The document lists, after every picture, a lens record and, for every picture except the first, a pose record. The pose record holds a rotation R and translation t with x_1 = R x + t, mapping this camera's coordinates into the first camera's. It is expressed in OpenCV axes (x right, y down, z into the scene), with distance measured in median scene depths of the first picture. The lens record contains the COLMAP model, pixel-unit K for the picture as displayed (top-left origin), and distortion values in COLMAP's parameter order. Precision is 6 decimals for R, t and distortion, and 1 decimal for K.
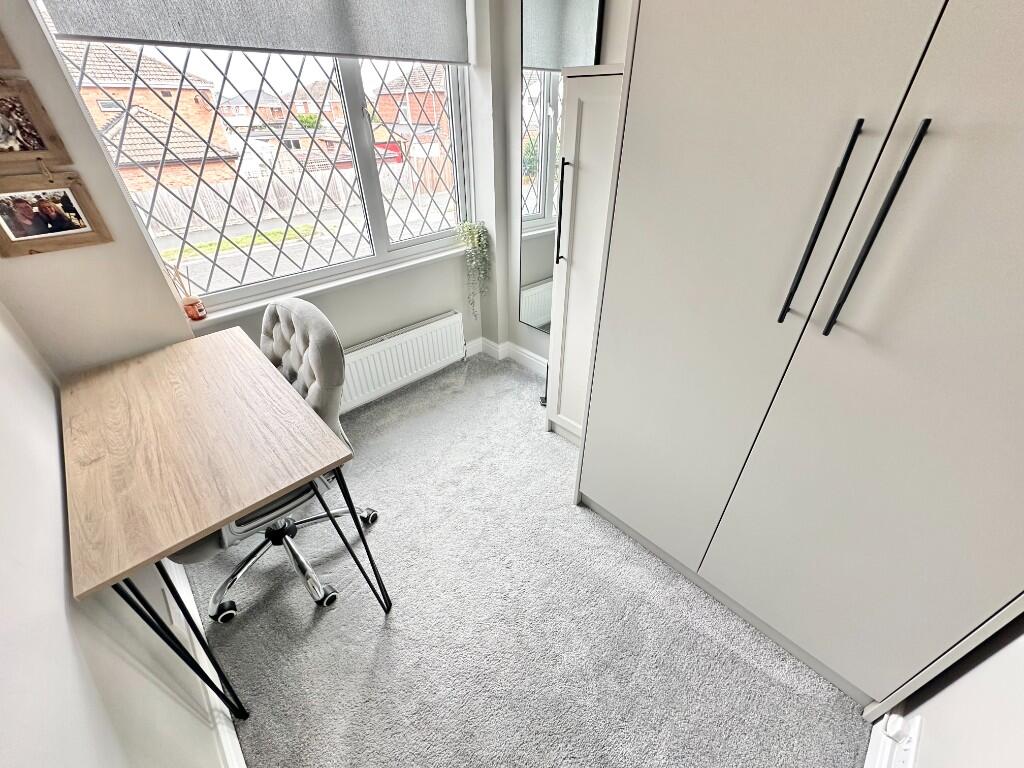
lens RADIAL K [[408.9, 0, 514.1], [0, 408.9, 384.3], [0, 0, 1]] dist [-0.002318, 0.000093]
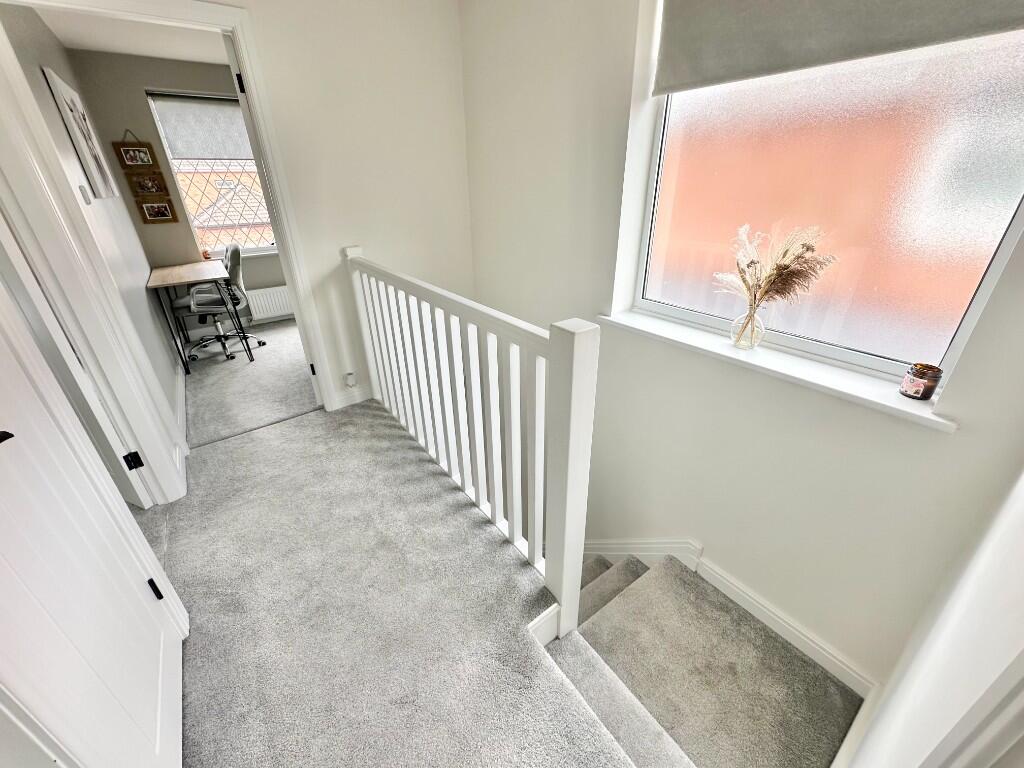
lens RADIAL K [[408.9, 0, 511.4], [0, 408.9, 381.7], [0, 0, 1]] dist [-0.002318, 0.000093]
pose [[0.991260, 0.042475, -0.124897, 1.913227], [-0.059405, 0.989048, -0.135115, 1.103361], [0.117790, 0.141353, 0.982927, -1.522363]]
